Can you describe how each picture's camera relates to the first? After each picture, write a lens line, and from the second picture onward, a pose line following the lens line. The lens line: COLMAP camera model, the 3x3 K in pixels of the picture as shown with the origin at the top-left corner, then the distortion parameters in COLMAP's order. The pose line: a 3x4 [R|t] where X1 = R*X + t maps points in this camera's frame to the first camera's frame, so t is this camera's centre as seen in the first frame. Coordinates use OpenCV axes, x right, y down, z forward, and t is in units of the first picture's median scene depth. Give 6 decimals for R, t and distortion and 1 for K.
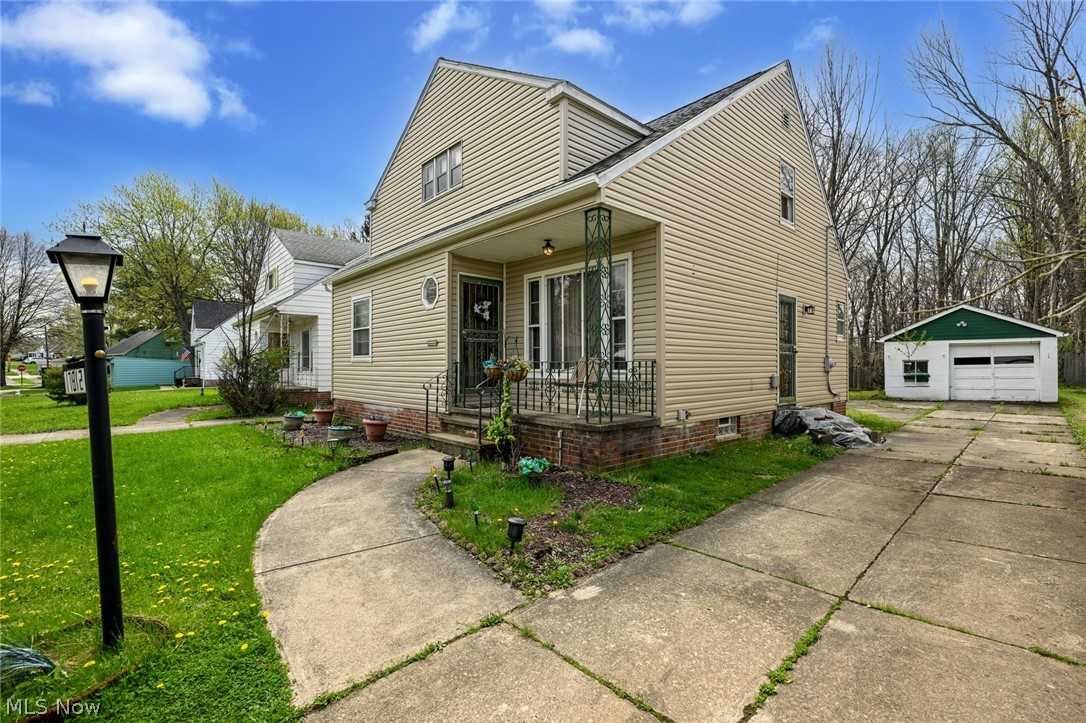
lens RADIAL K [[480.9, 0, 545.5], [0, 480.9, 364.0], [0, 0, 1]] dist [-0.002939, 0.000011]
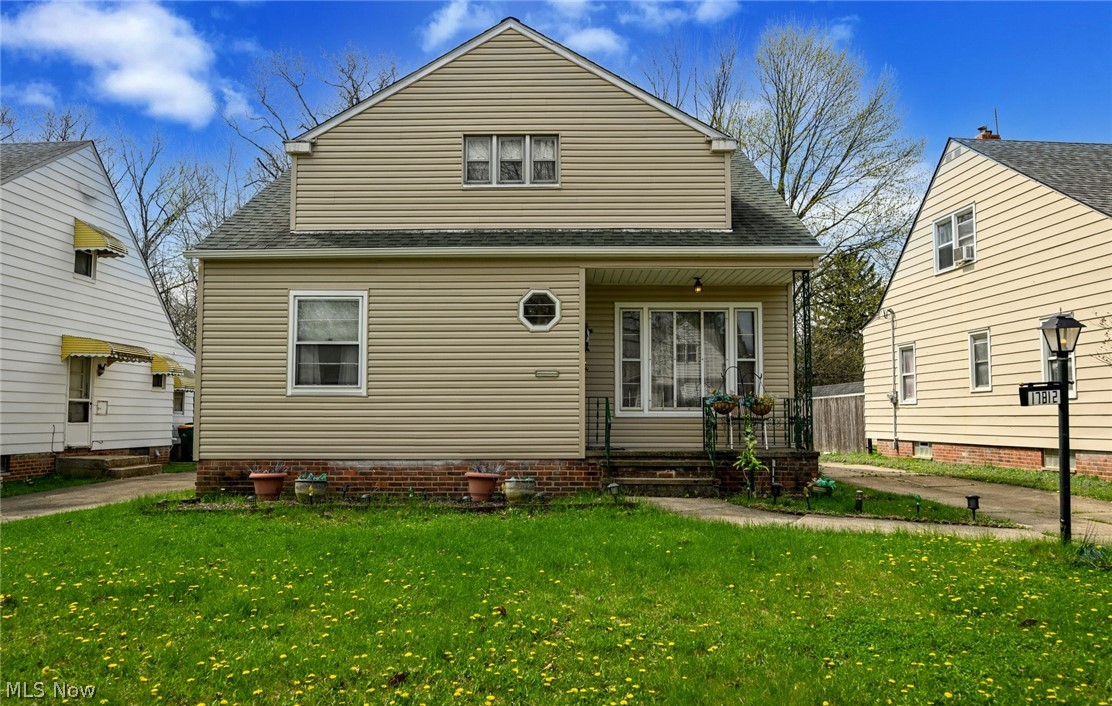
lens RADIAL K [[777.2, 0, 558.5], [0, 777.2, 364.6], [0, 0, 1]] dist [0.005205, -0.004120]
pose [[0.684615, 0.056326, 0.726726, -0.576404], [-0.003993, 0.997285, -0.073535, 0.018693], [-0.728894, 0.047441, 0.682980, 0.044422]]
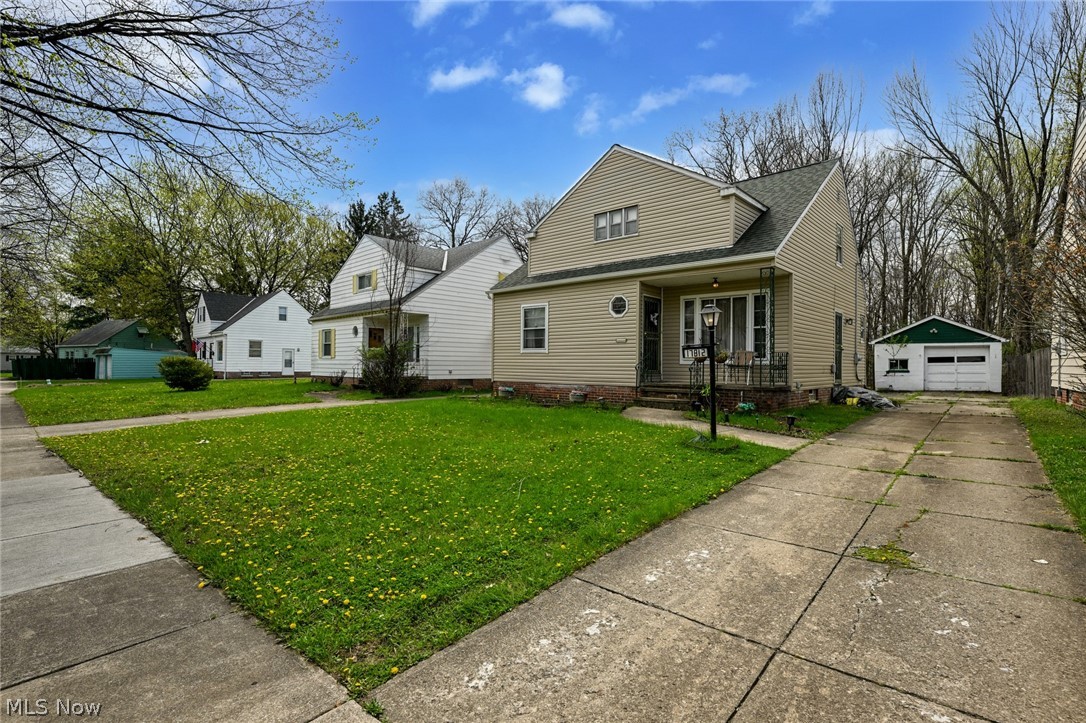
lens RADIAL K [[524.5, 0, 544.3], [0, 524.5, 360.4], [0, 0, 1]] dist [-0.001245, -0.000392]
pose [[0.995080, 0.011471, 0.098405, -0.311848], [-0.010975, 0.999924, -0.005581, 0.015352], [-0.098461, 0.004474, 0.995131, -0.297073]]
